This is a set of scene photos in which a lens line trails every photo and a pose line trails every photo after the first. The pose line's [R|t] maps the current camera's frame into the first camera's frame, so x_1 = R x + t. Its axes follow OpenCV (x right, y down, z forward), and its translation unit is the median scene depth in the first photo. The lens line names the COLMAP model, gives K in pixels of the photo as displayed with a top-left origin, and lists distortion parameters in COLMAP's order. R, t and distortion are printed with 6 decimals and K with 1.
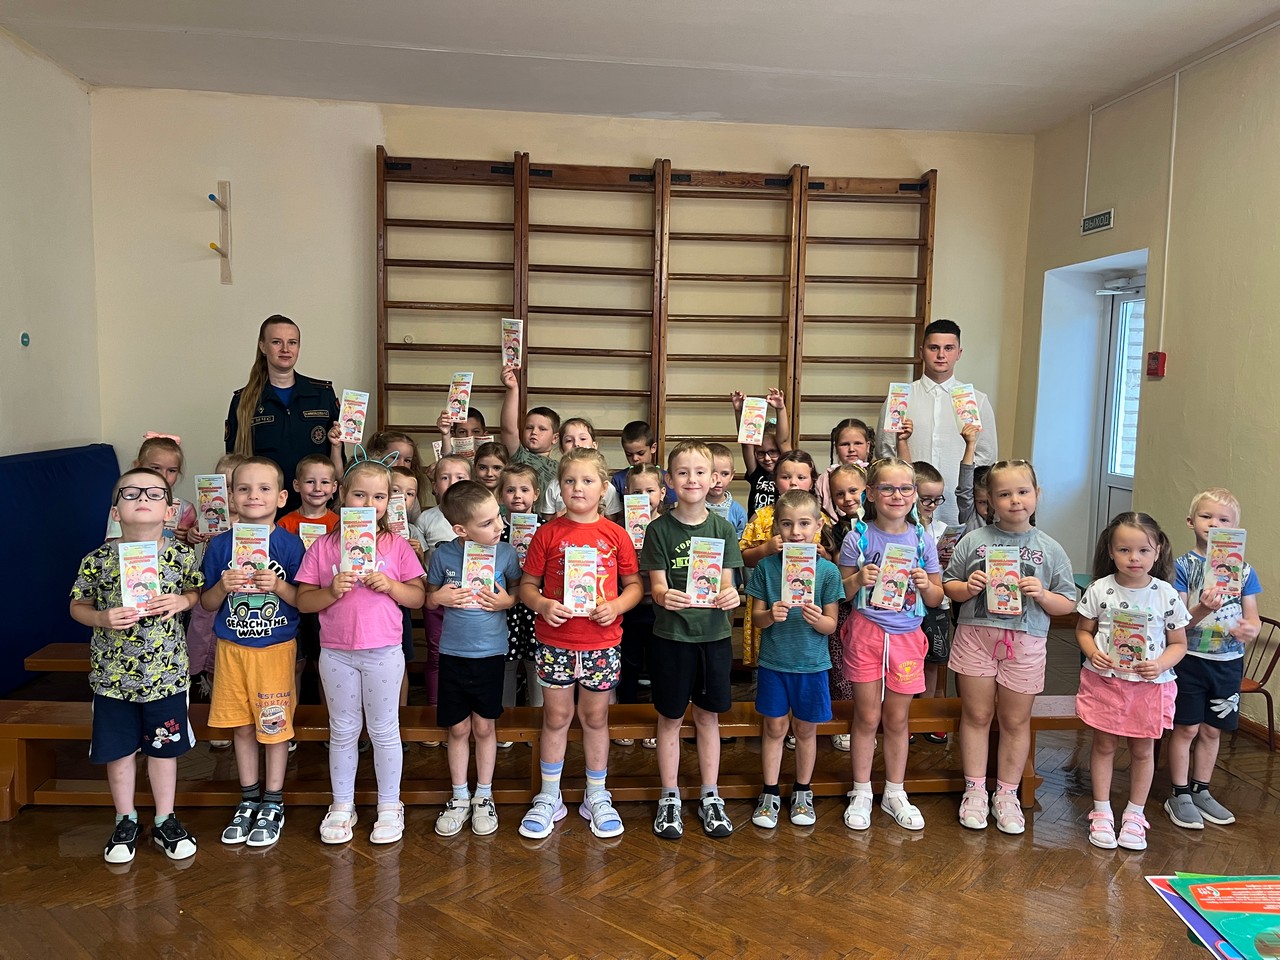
lens RADIAL K [[975.7, 0, 637.9], [0, 975.7, 477.0], [0, 0, 1]] dist [0.062456, -0.072721]
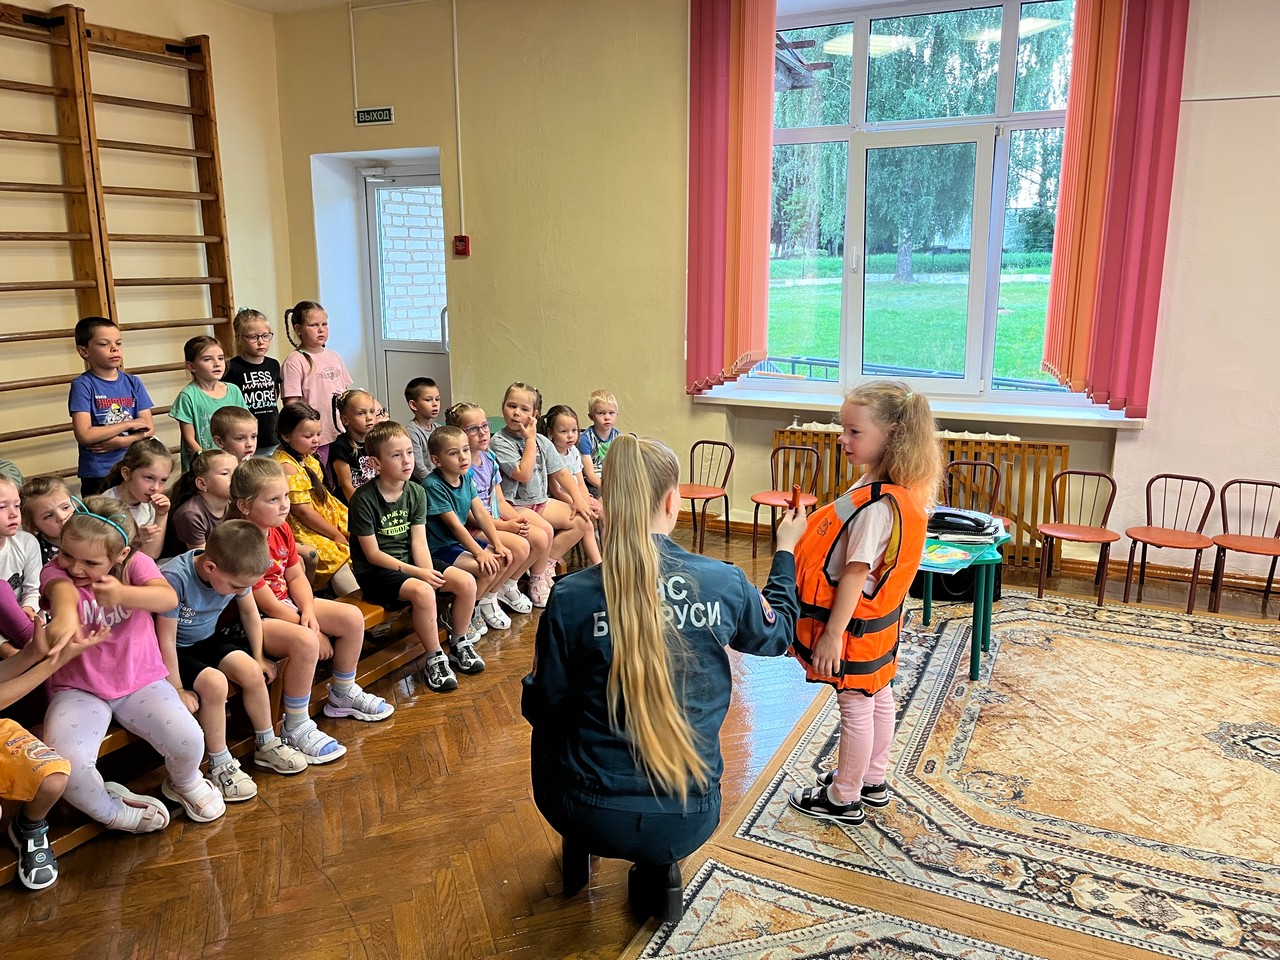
lens RADIAL K [[975.7, 0, 637.9], [0, 975.7, 477.0], [0, 0, 1]] dist [0.062456, -0.072721]
pose [[0.546449, -0.197368, 0.813904, -0.342486], [0.092748, 0.980118, 0.175403, -0.020270], [-0.832341, -0.020361, 0.553890, 0.104239]]
